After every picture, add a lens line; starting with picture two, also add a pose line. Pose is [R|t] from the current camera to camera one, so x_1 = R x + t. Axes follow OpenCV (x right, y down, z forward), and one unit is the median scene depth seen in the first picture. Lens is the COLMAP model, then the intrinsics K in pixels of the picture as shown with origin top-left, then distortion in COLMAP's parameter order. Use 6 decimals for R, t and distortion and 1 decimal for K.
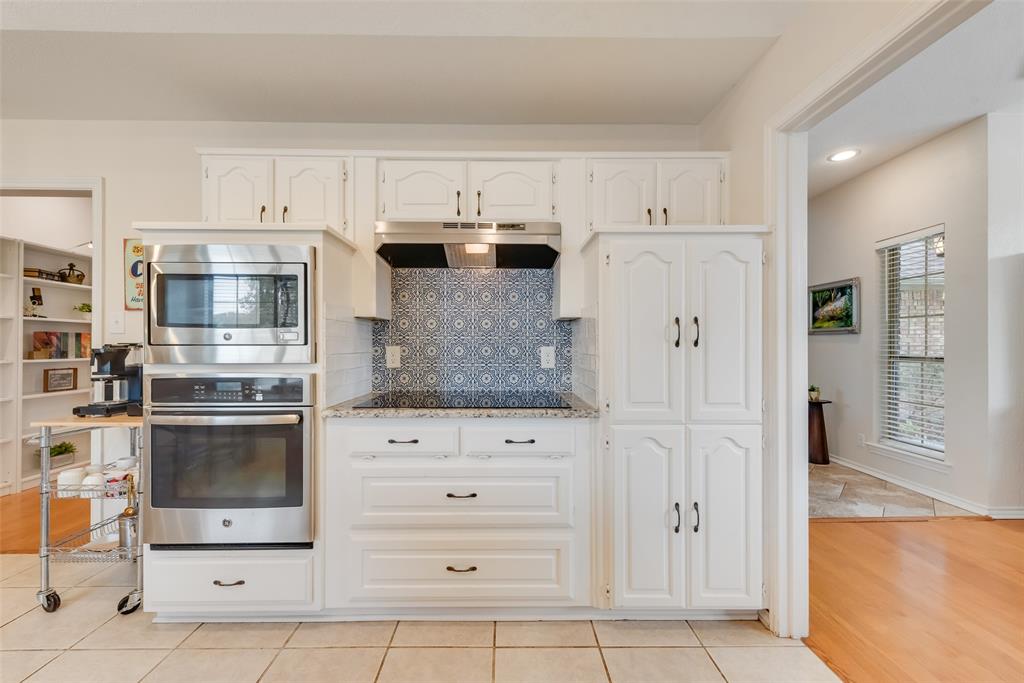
lens RADIAL K [[400.9, 0, 510.9], [0, 400.9, 342.7], [0, 0, 1]] dist [0.002077, -0.000195]
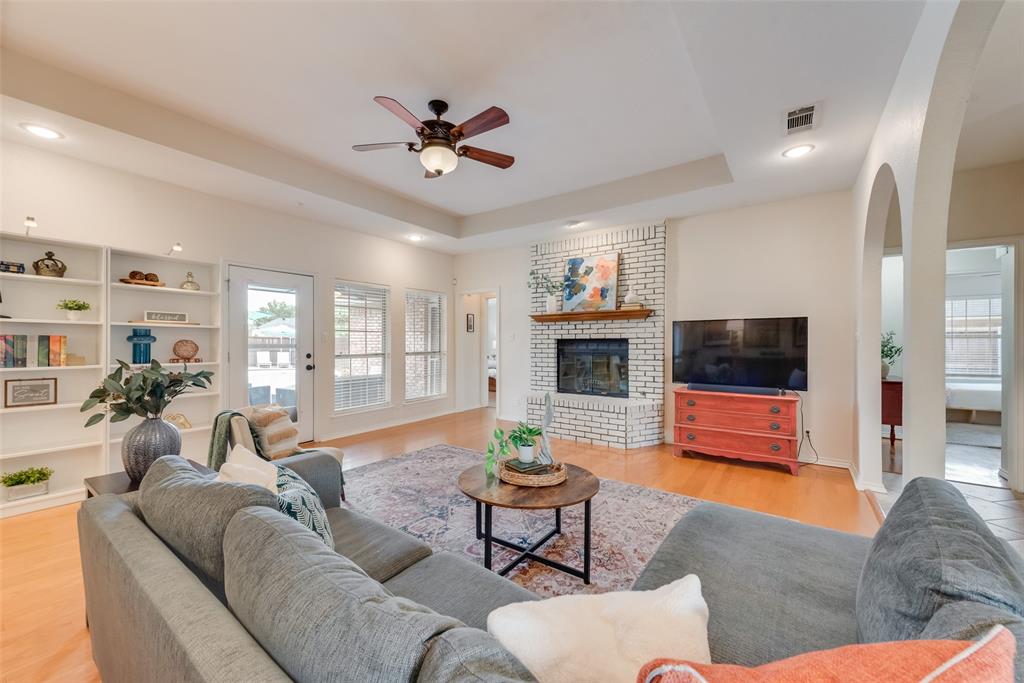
lens RADIAL K [[400.9, 0, 508.0], [0, 400.9, 341.1], [0, 0, 1]] dist [0.002077, -0.000195]
pose [[0.803923, -0.007340, -0.594688, 0.168208], [0.006693, 0.999972, -0.003294, -0.004540], [0.594695, -0.001332, 0.803950, 0.916526]]
